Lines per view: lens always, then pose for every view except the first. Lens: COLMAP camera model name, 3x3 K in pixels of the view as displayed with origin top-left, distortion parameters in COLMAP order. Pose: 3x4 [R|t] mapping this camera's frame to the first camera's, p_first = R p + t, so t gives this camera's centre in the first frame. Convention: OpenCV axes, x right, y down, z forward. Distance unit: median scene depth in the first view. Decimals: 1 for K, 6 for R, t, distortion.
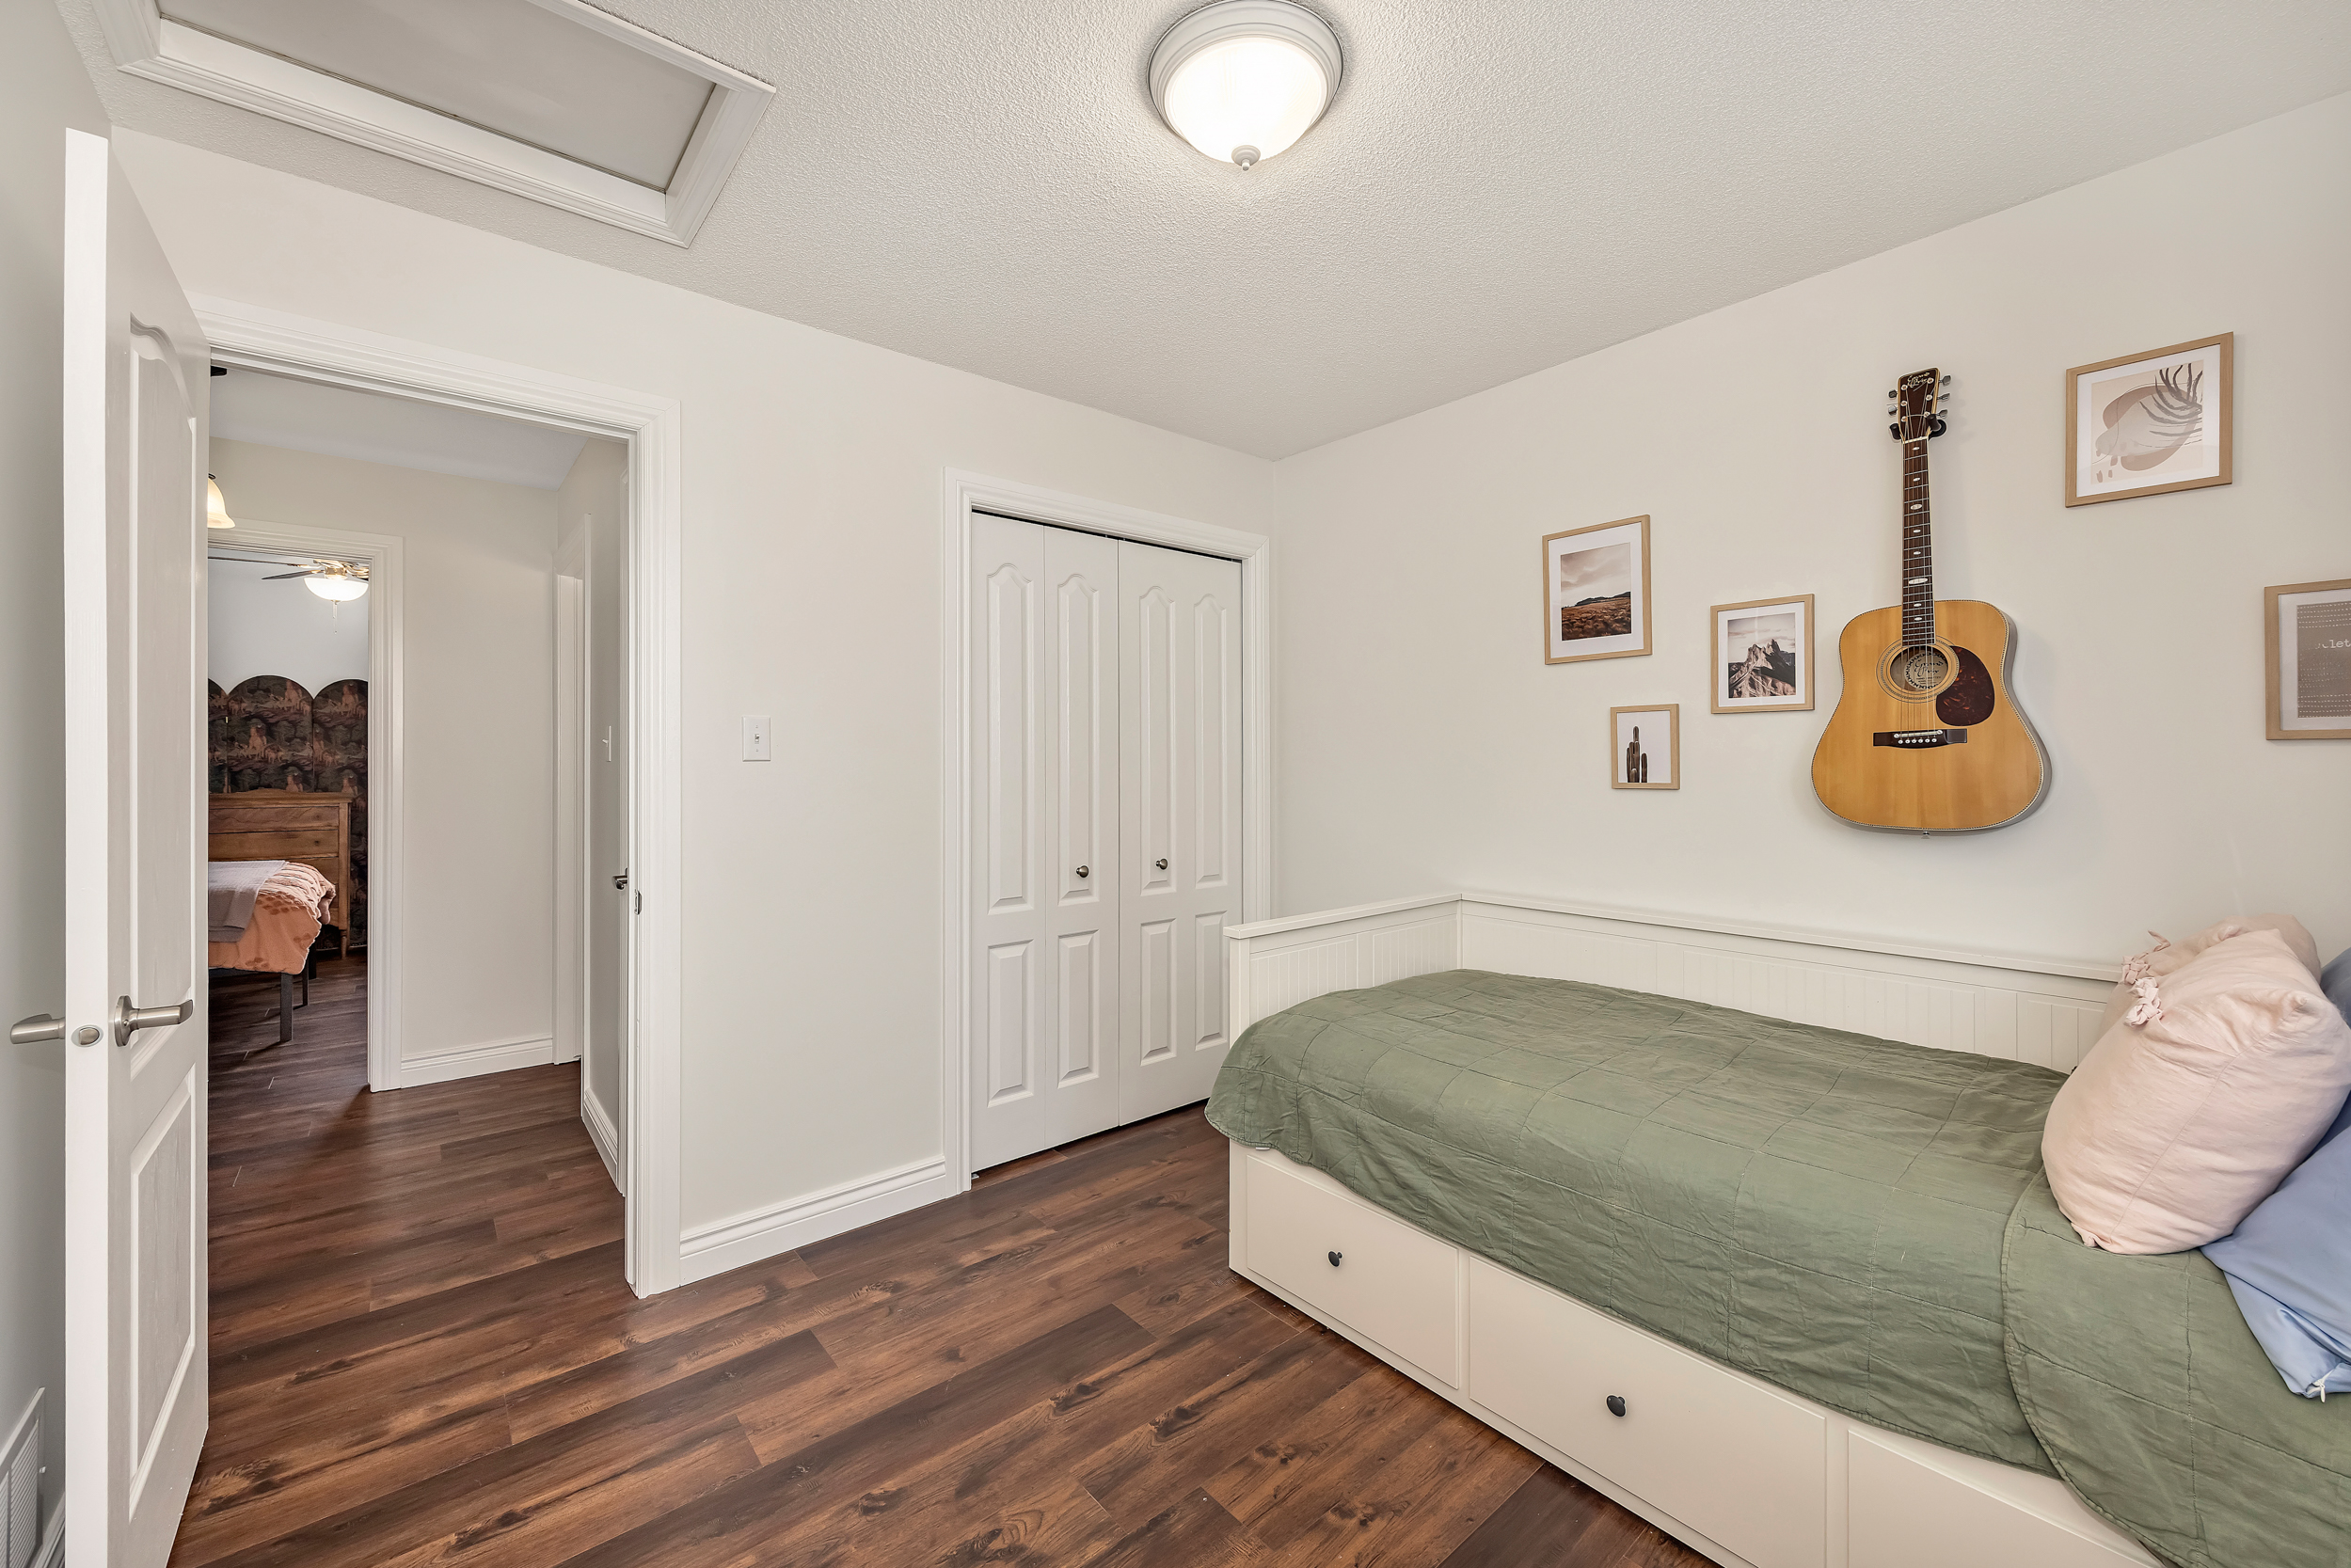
lens RADIAL K [[912.1, 0, 1161.6], [0, 912.1, 763.1], [0, 0, 1]] dist [-0.007344, 0.000011]
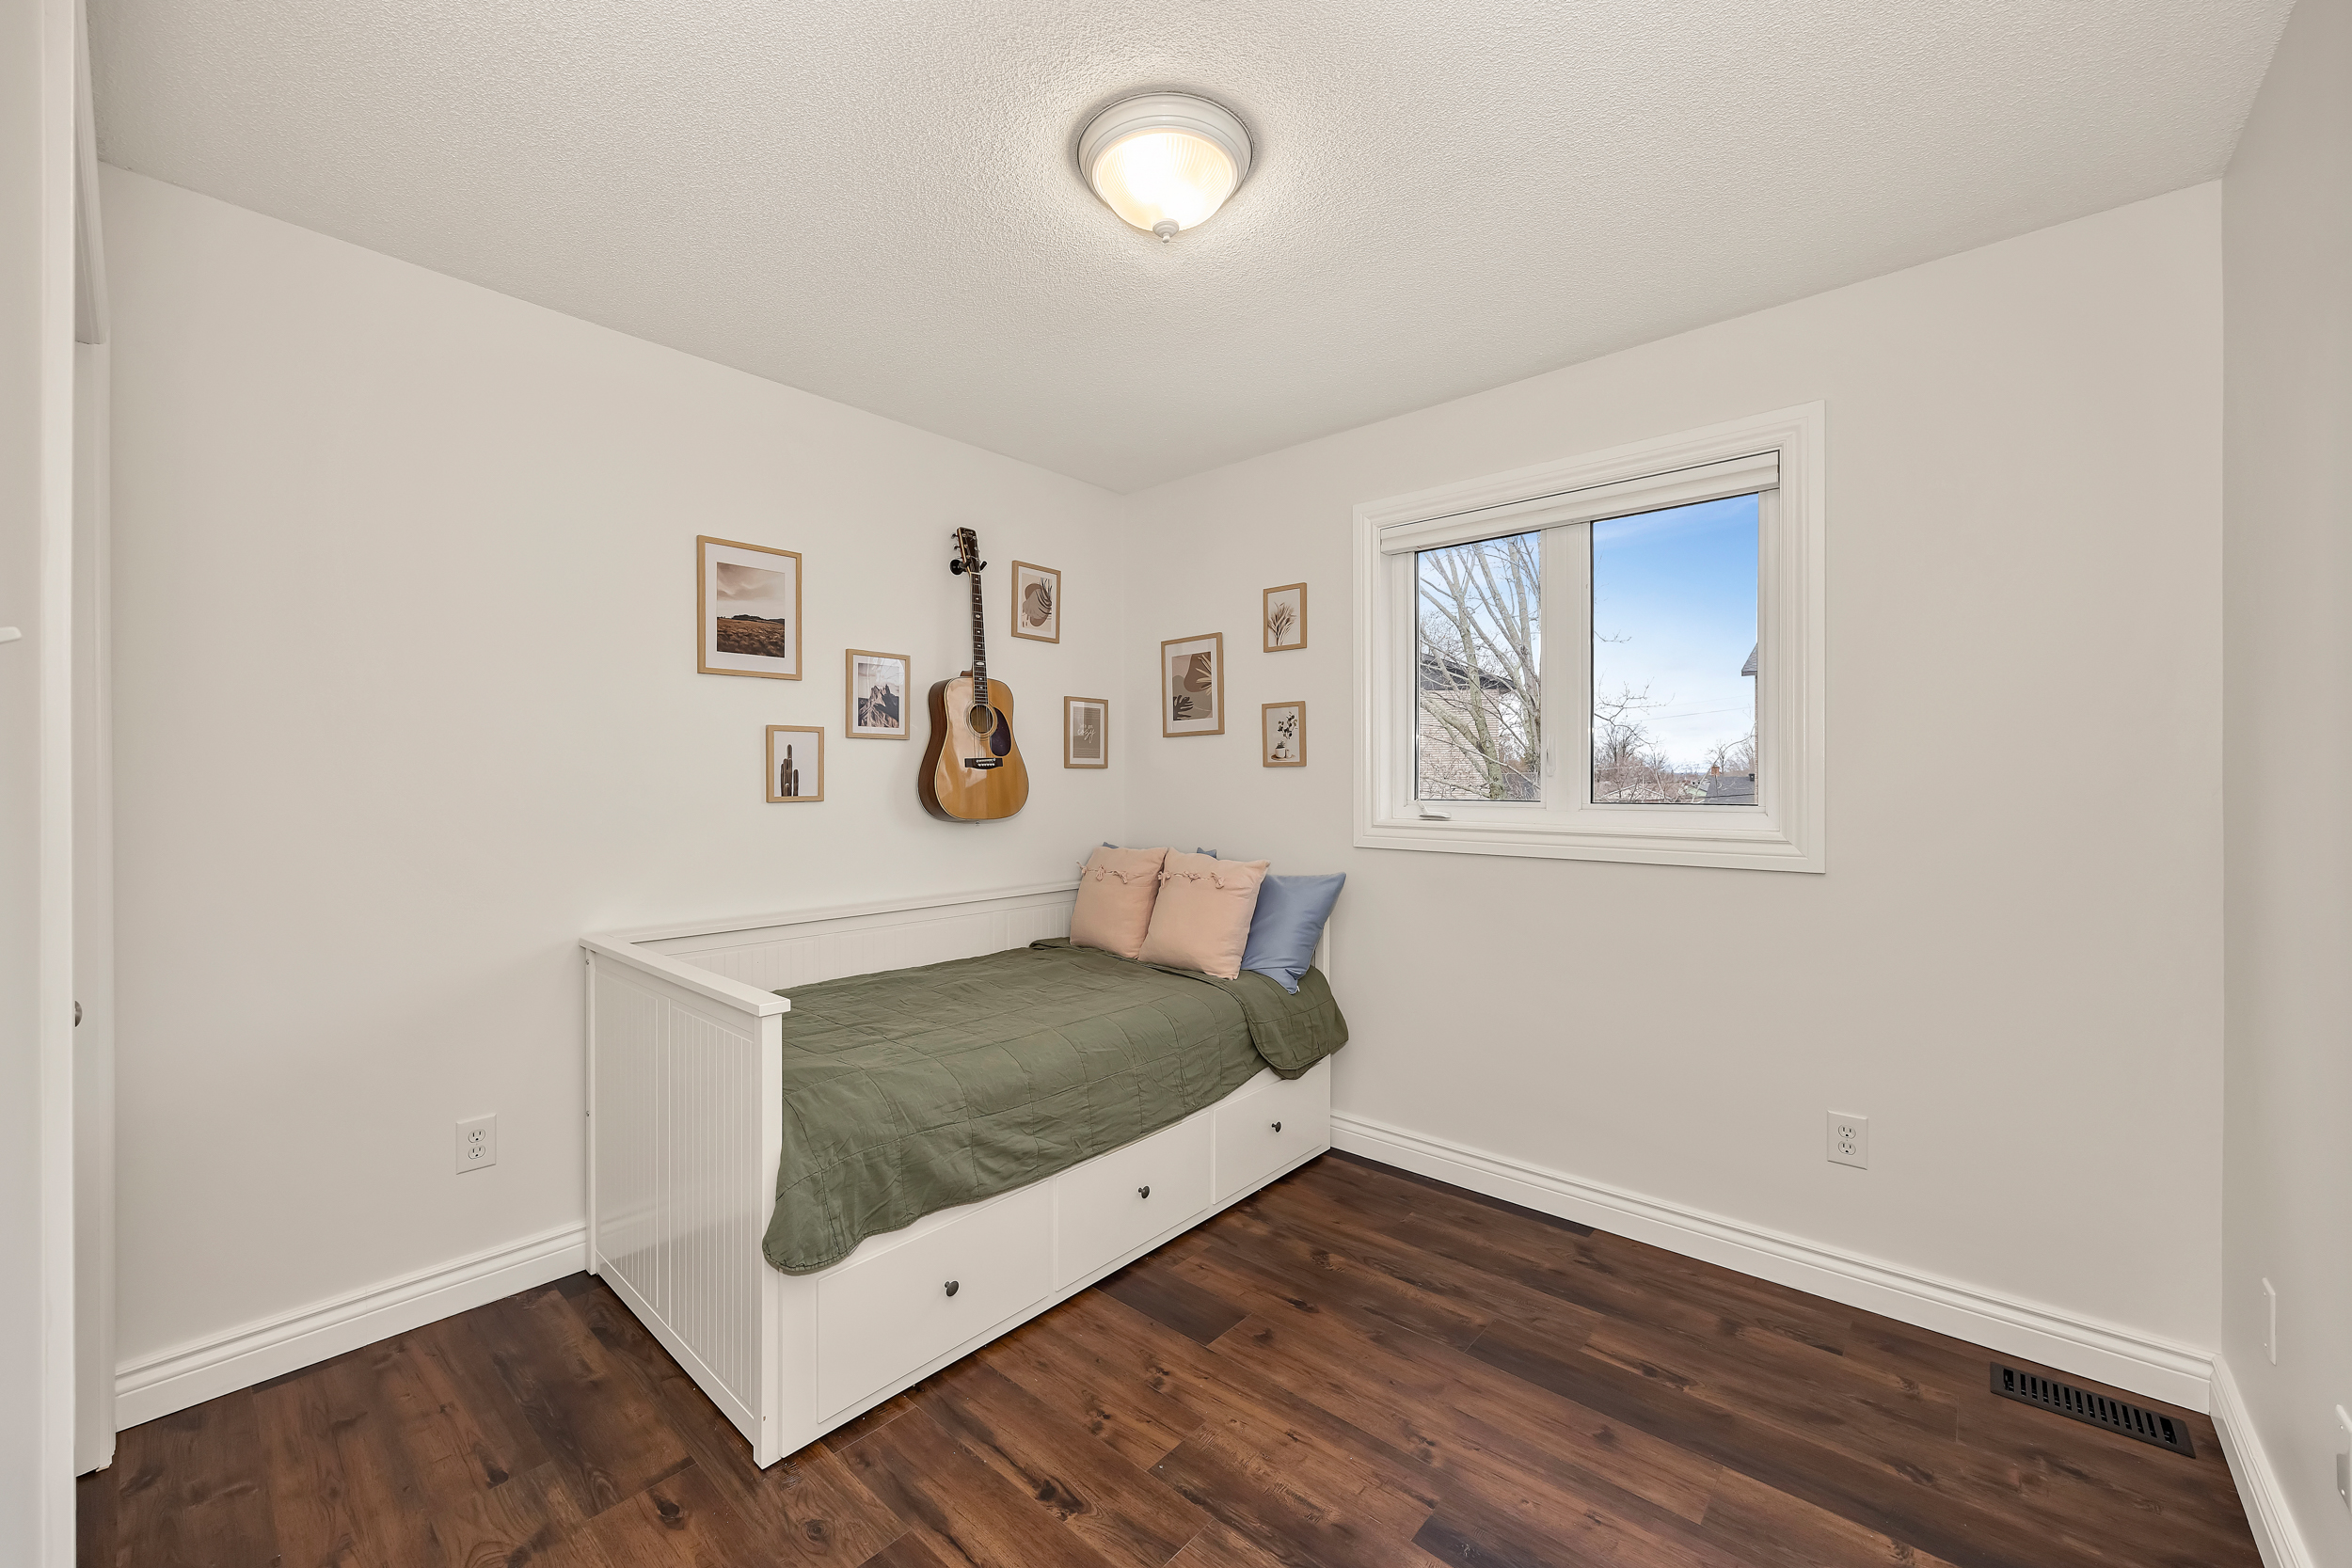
lens RADIAL K [[912.5, 0, 1163.6], [0, 912.5, 790.1], [0, 0, 1]] dist [-0.007344, 0.000011]
pose [[-0.145173, -0.011874, 0.989335, -0.730738], [-0.001576, 0.999929, 0.011770, 0.000783], [-0.989405, 0.000150, -0.145182, 0.839958]]
